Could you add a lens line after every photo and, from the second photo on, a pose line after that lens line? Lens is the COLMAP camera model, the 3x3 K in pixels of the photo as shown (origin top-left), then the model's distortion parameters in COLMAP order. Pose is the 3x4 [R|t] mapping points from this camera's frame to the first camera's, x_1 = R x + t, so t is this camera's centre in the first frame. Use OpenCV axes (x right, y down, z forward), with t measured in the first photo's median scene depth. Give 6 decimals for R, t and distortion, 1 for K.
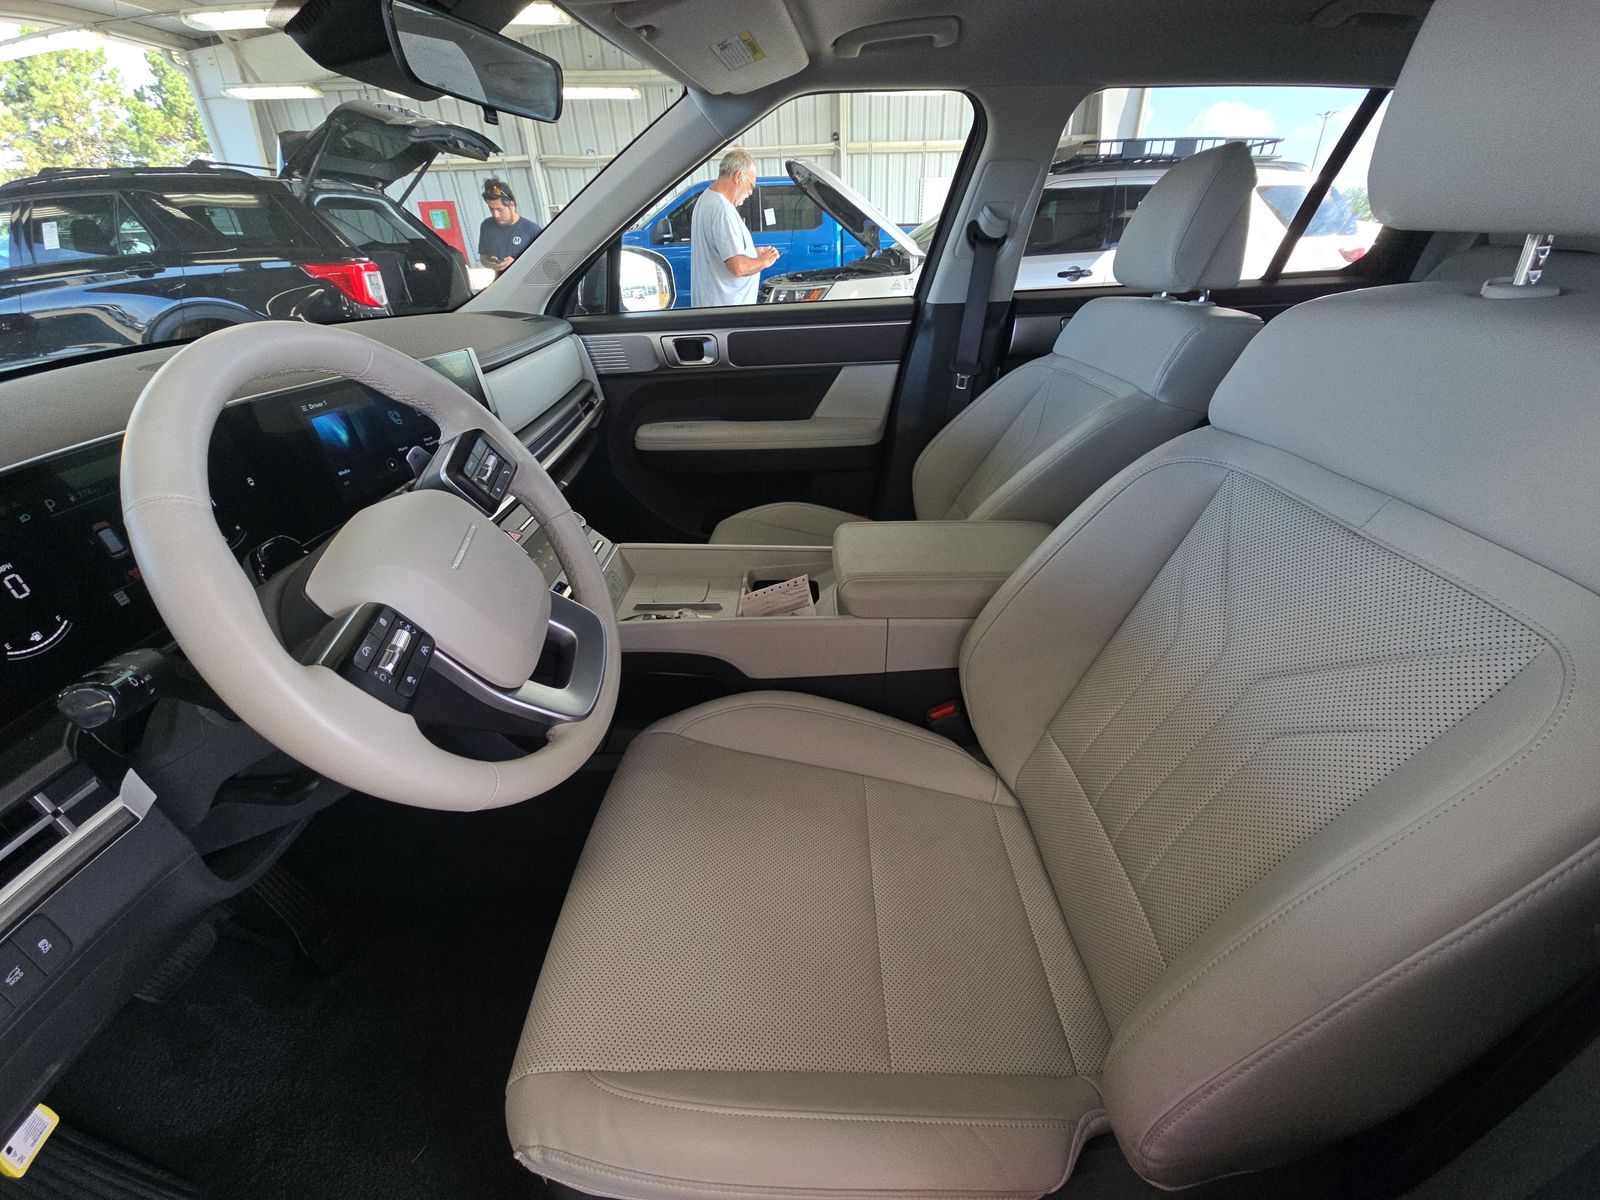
lens RADIAL K [[654.4, 0, 805.9], [0, 654.4, 597.2], [0, 0, 1]] dist [0.011342, -0.008105]
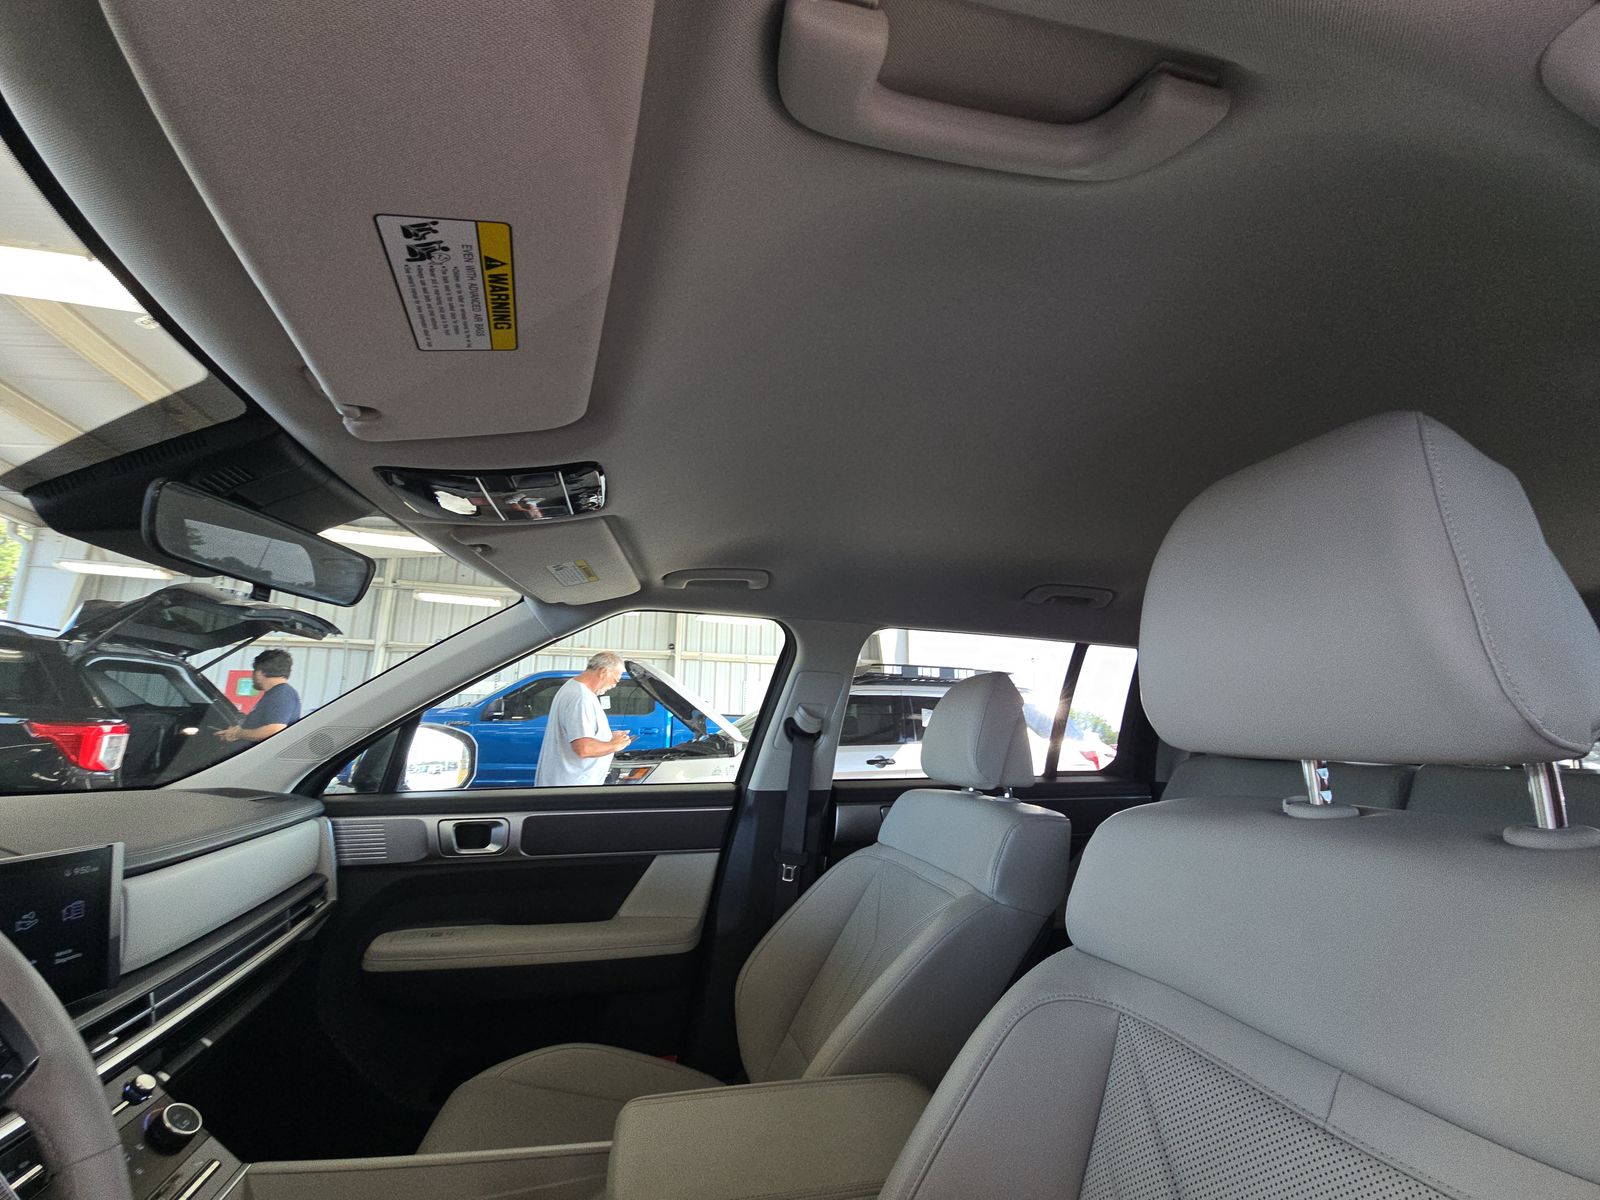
lens RADIAL K [[642.8, 0, 808.5], [0, 642.8, 605.4], [0, 0, 1]] dist [0.000901, -0.000269]
pose [[0.968595, 0.088030, 0.232538, 0.023719], [0.078536, 0.779036, -0.622041, -0.057980], [-0.235914, 0.620769, 0.747657, 0.090566]]
